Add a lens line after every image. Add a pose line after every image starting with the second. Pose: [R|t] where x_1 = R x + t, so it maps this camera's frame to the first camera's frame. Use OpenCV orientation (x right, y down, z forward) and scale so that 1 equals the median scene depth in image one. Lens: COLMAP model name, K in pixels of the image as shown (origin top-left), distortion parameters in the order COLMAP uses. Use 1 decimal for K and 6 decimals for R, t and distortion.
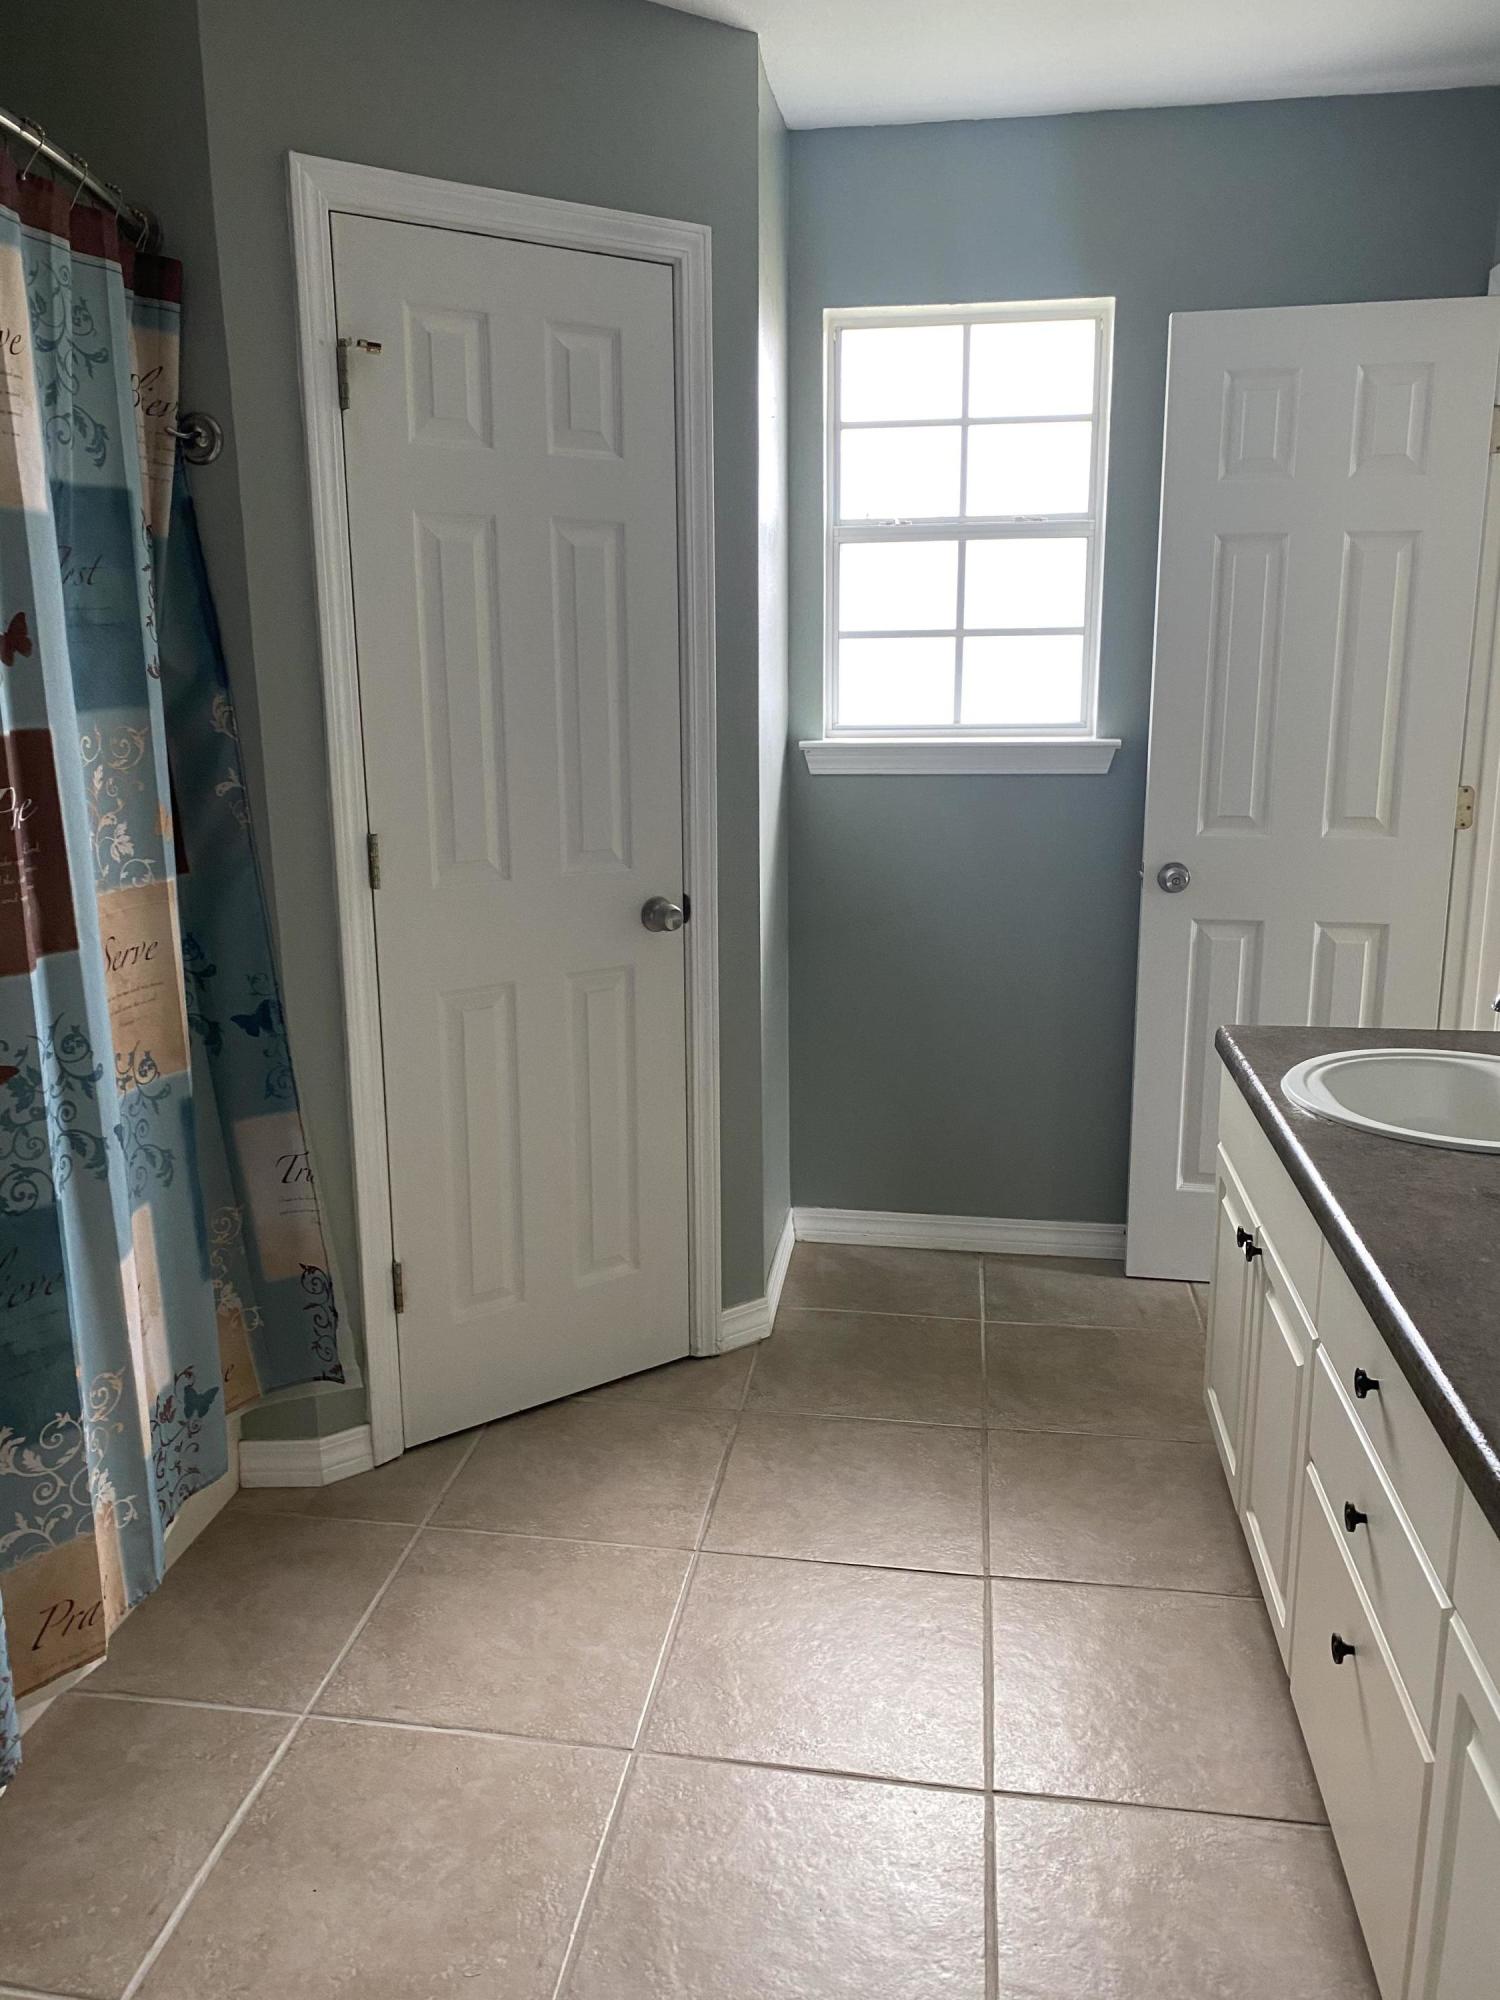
lens RADIAL K [[1516.5, 0, 738.7], [0, 1516.5, 999.2], [0, 0, 1]] dist [0.046503, -0.046456]
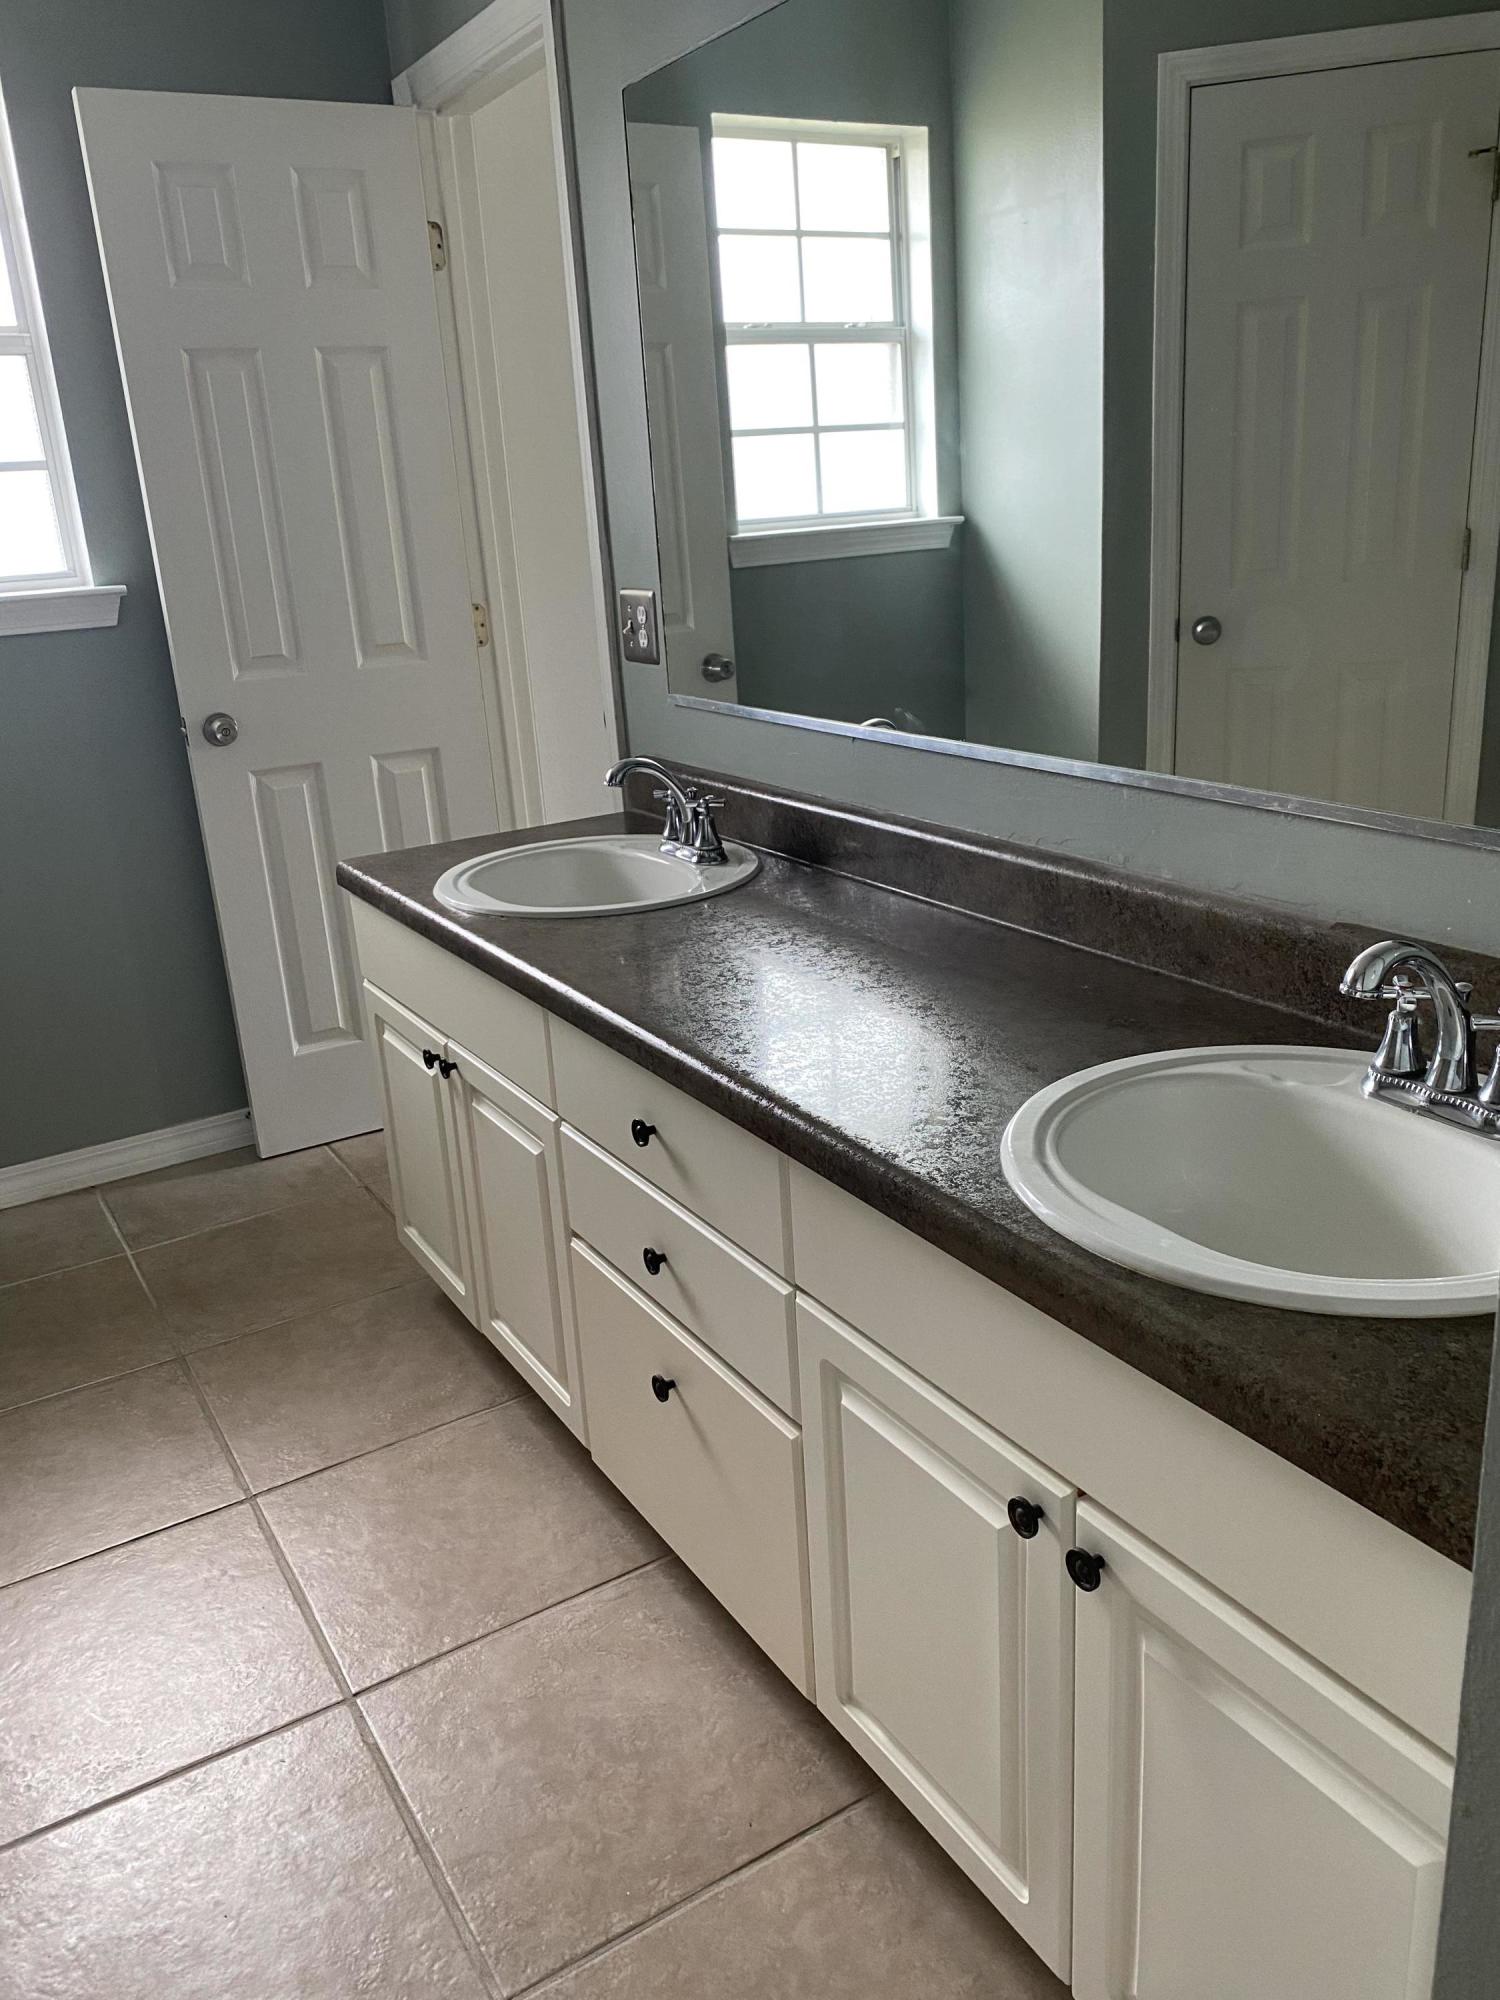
lens RADIAL K [[1516.5, 0, 735.8], [0, 1516.5, 983.8], [0, 0, 1]] dist [0.046503, -0.046456]
pose [[0.768746, -0.231508, 0.596182, -0.084089], [0.197922, 0.972540, 0.122444, 0.025455], [-0.608158, 0.023869, 0.793457, 0.091606]]
